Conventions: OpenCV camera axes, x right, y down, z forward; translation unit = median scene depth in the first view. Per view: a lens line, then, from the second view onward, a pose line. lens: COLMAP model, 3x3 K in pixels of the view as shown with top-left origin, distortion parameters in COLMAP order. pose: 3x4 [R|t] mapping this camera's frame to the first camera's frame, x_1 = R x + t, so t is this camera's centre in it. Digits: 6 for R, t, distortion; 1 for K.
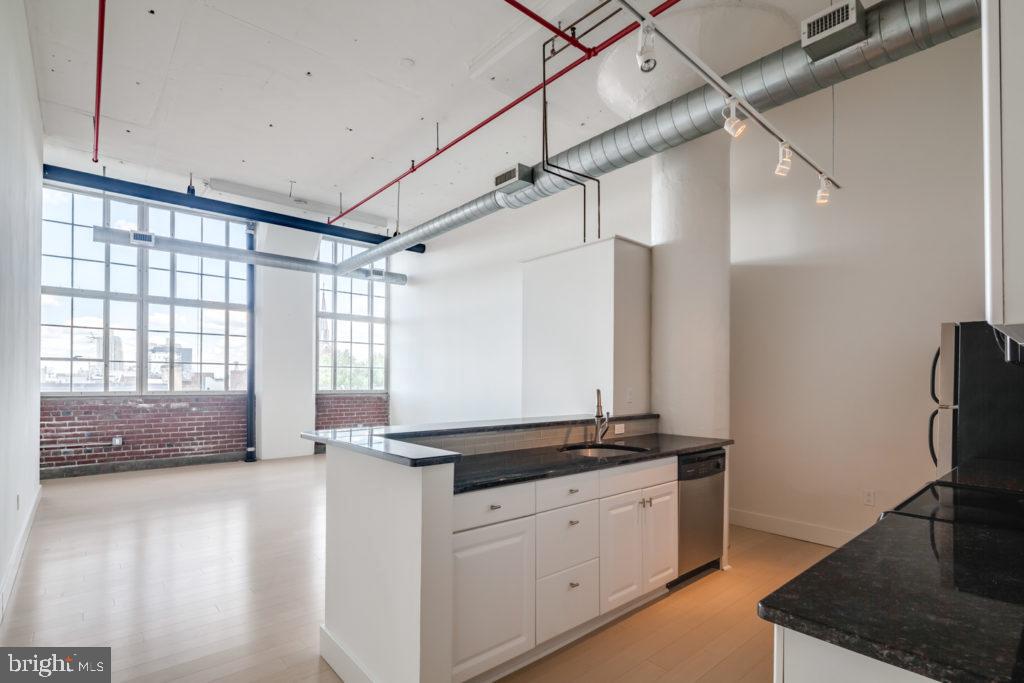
lens RADIAL K [[491.6, 0, 507.1], [0, 491.6, 372.8], [0, 0, 1]] dist [0.001286, -0.000063]
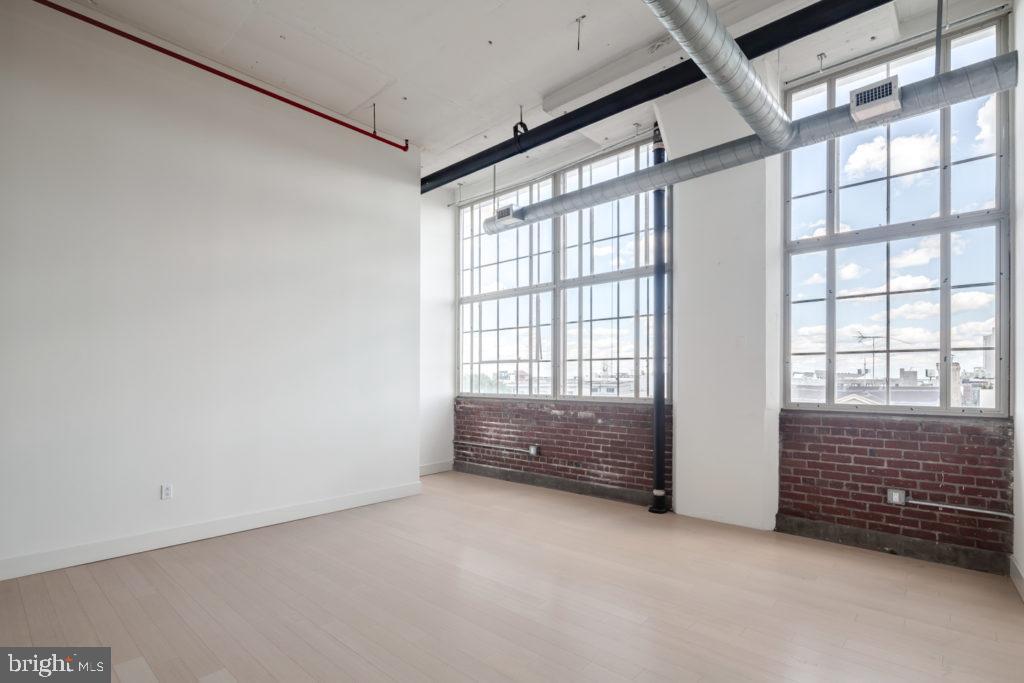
lens RADIAL K [[496.2, 0, 509.1], [0, 496.2, 378.3], [0, 0, 1]] dist [-0.001626, -0.000545]
pose [[0.109720, -0.007759, -0.993932, 0.094100], [0.014995, 0.999869, -0.006150, 0.012253], [0.993849, -0.014229, 0.109822, 0.807941]]
